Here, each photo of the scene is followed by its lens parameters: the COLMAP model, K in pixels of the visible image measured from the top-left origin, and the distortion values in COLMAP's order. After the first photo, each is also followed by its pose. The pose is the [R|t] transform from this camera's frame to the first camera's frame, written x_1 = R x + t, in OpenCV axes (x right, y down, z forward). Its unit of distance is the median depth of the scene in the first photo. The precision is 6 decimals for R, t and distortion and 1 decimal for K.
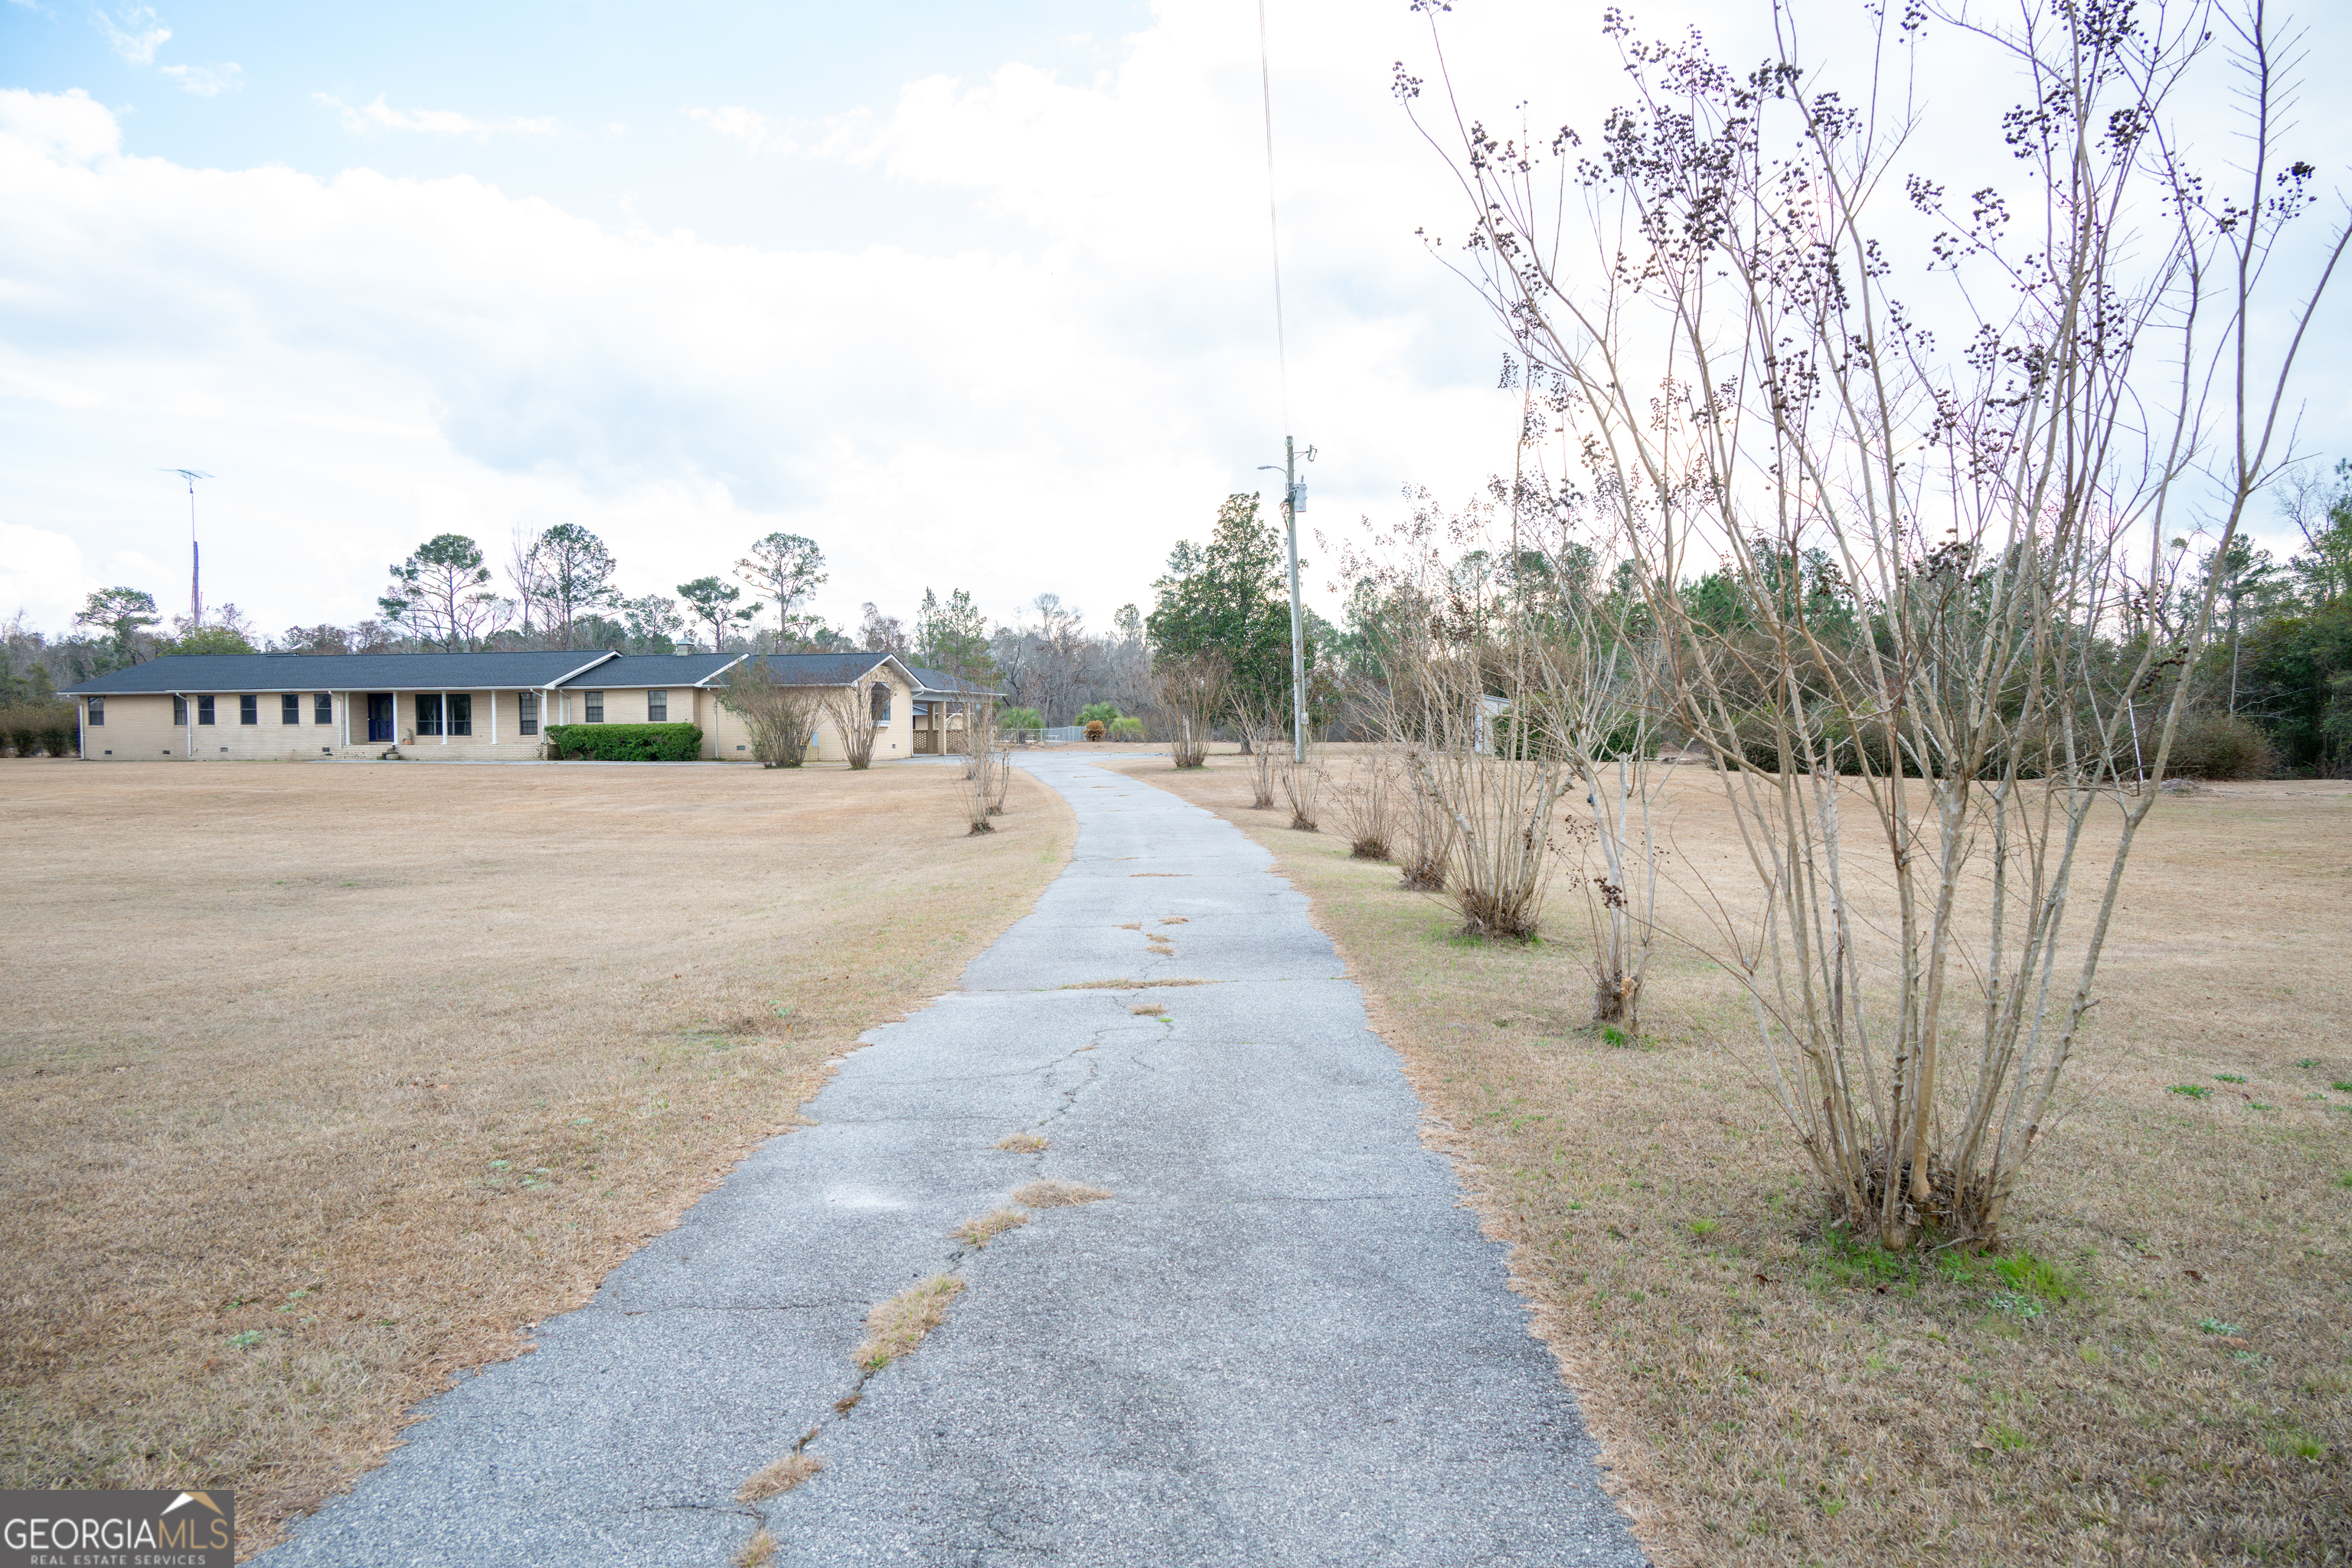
lens RADIAL K [[1564.9, 0, 1176.0], [0, 1564.9, 784.0], [0, 0, 1]] dist [-0.002035, -0.002374]
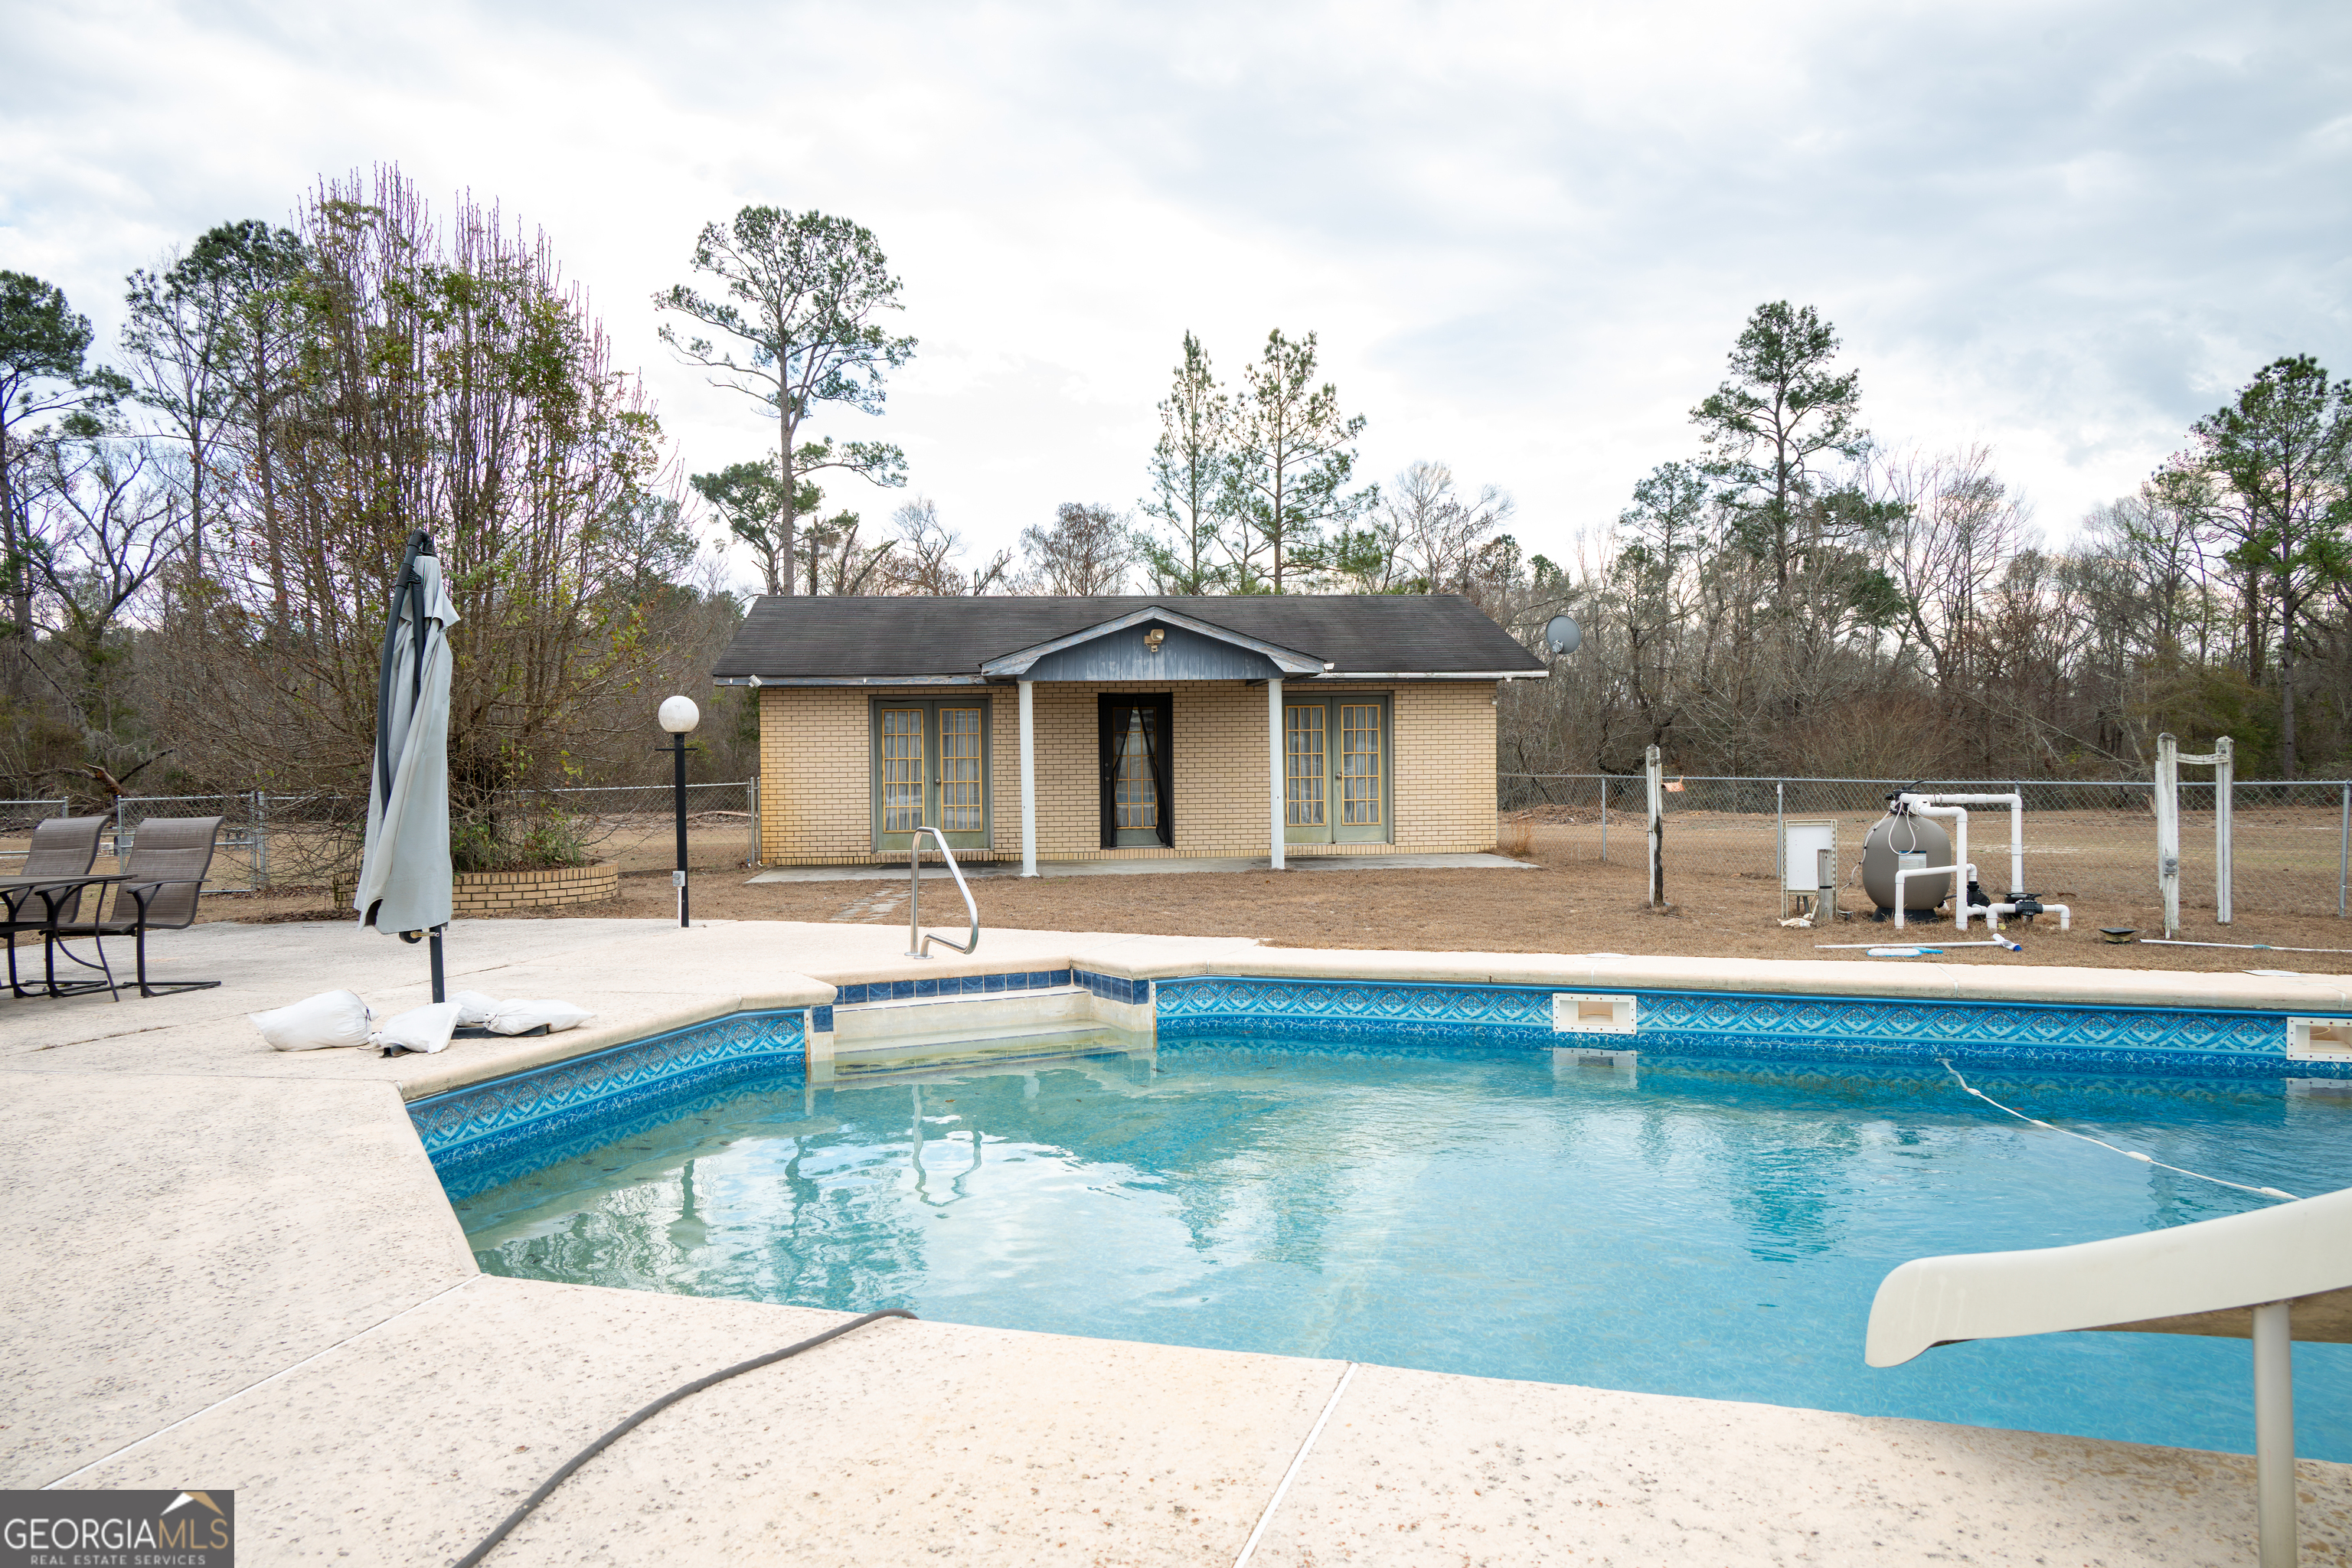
lens RADIAL K [[1656.4, 0, 1176.0], [0, 1656.4, 784.0], [0, 0, 1]] dist [0.004614, -0.000682]
pose [[0.989348, 0.002175, -0.145556, -0.106881], [-0.004145, 0.999904, -0.013232, -0.024974], [0.145513, 0.013694, 0.989262, 0.636517]]
